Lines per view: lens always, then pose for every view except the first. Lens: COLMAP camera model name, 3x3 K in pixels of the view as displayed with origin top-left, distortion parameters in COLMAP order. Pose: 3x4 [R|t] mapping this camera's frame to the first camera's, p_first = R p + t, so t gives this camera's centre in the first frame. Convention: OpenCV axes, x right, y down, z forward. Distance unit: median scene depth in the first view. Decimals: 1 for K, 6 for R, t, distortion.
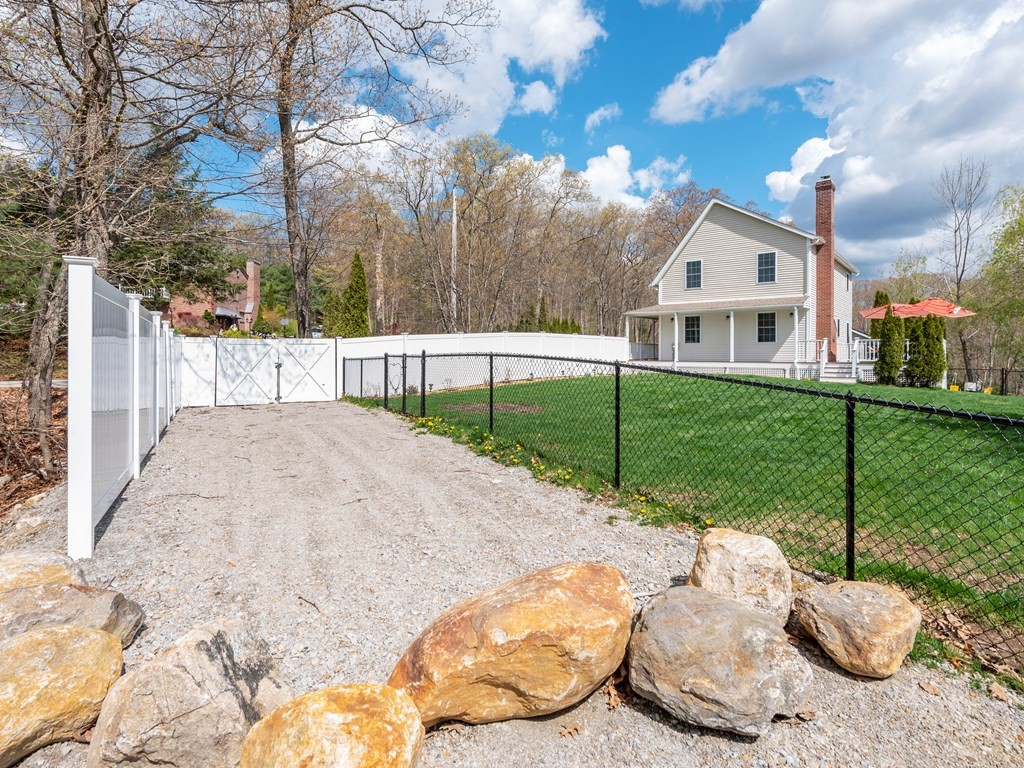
lens RADIAL K [[489.5, 0, 517.0], [0, 489.5, 343.4], [0, 0, 1]] dist [0.010125, -0.011190]
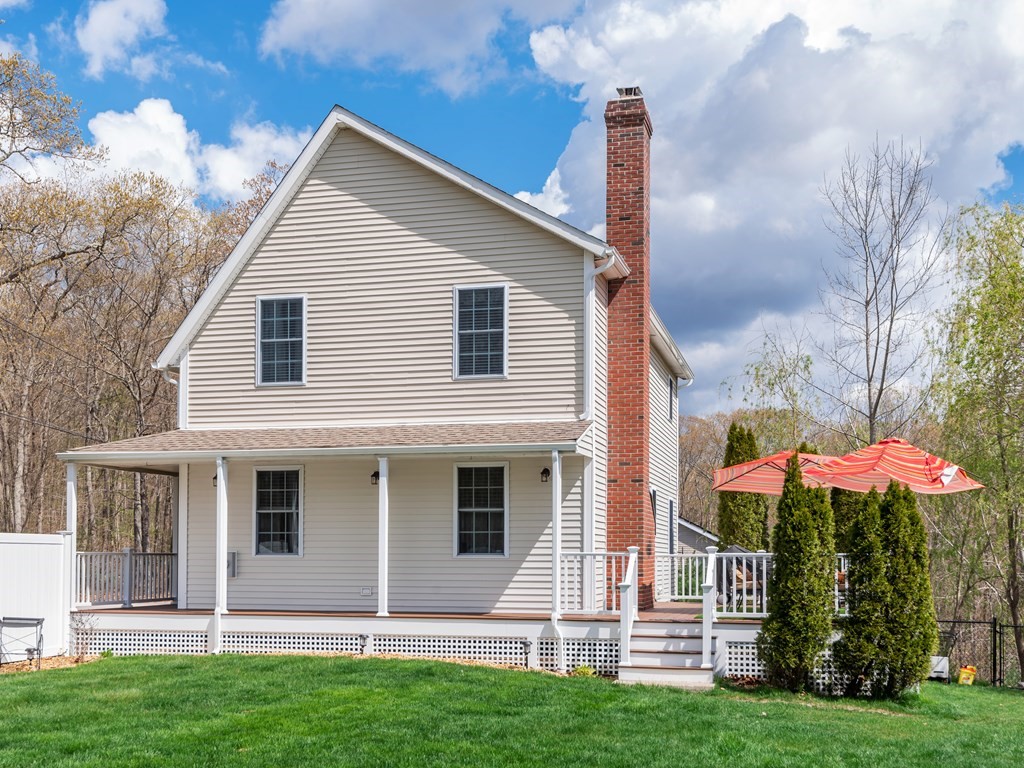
lens RADIAL K [[1127.3, 0, 510.5], [0, 1127.3, 418.2], [0, 0, 1]] dist [-0.007002, -0.003195]
pose [[0.891868, 0.053323, 0.449141, 0.184947], [-0.006995, 0.994533, -0.104185, -0.015654], [-0.452242, 0.089778, 0.887365, 0.314150]]
